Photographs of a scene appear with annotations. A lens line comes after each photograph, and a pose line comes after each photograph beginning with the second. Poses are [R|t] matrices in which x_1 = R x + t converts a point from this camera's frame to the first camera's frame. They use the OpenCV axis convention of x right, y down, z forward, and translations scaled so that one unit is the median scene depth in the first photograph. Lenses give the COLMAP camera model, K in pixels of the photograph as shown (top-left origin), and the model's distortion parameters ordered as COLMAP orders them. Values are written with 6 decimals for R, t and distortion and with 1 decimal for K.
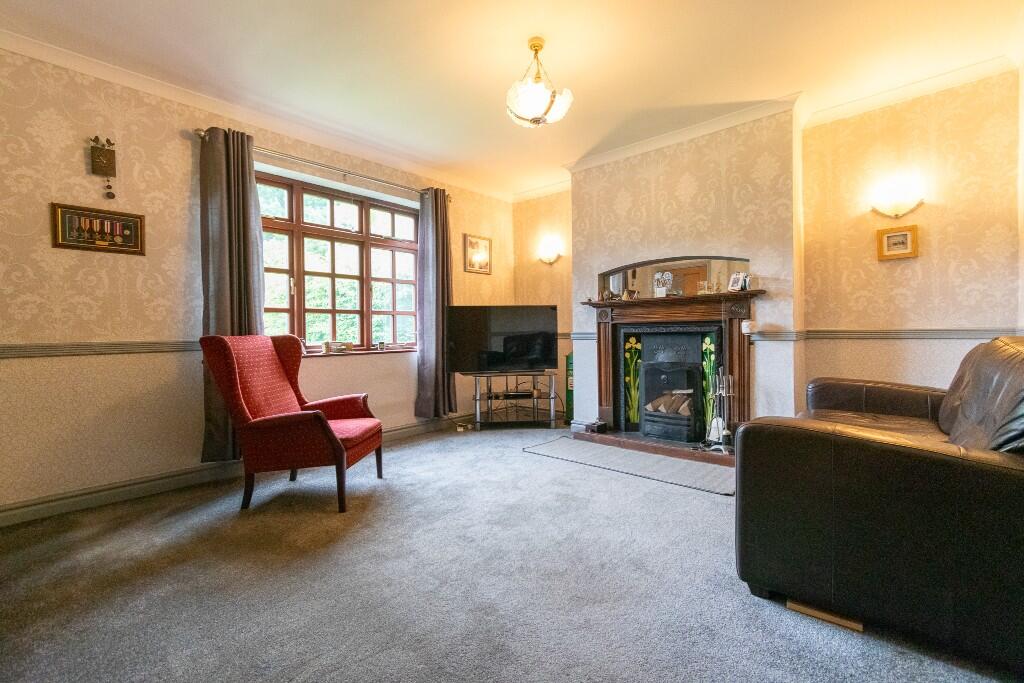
lens RADIAL K [[450.6, 0, 513.8], [0, 450.6, 337.2], [0, 0, 1]] dist [0.001494, 0.000076]
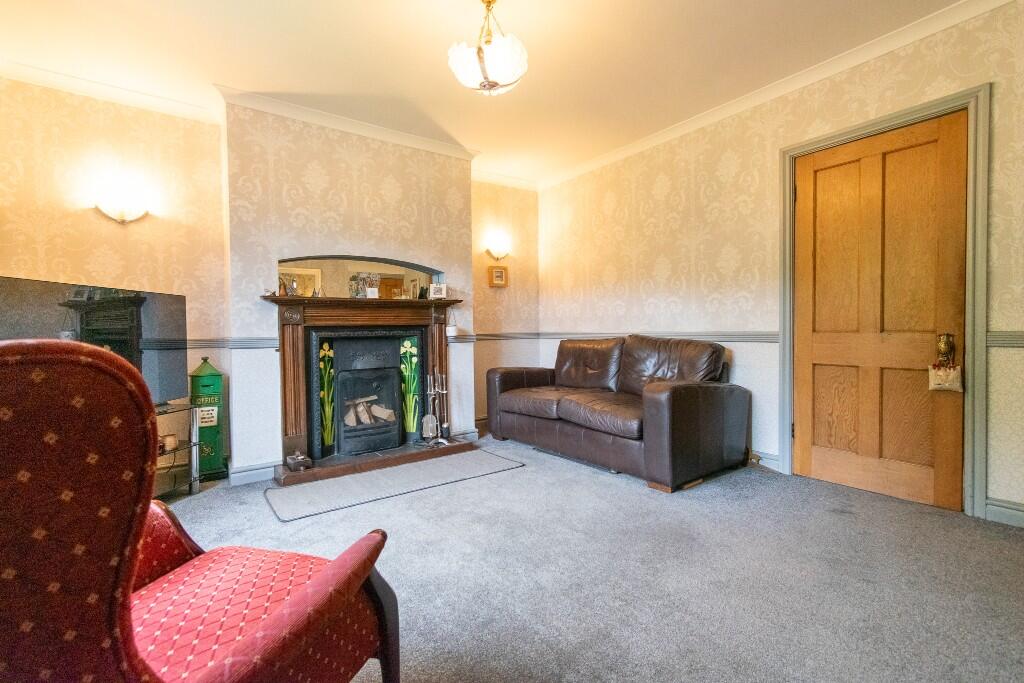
lens RADIAL K [[450.6, 0, 513.8], [0, 450.6, 337.2], [0, 0, 1]] dist [0.001494, 0.000076]
pose [[0.221963, -0.004360, 0.975045, -0.535707], [0.025028, 0.999686, -0.001227, -0.001032], [-0.974734, 0.024675, 0.222003, 0.538148]]
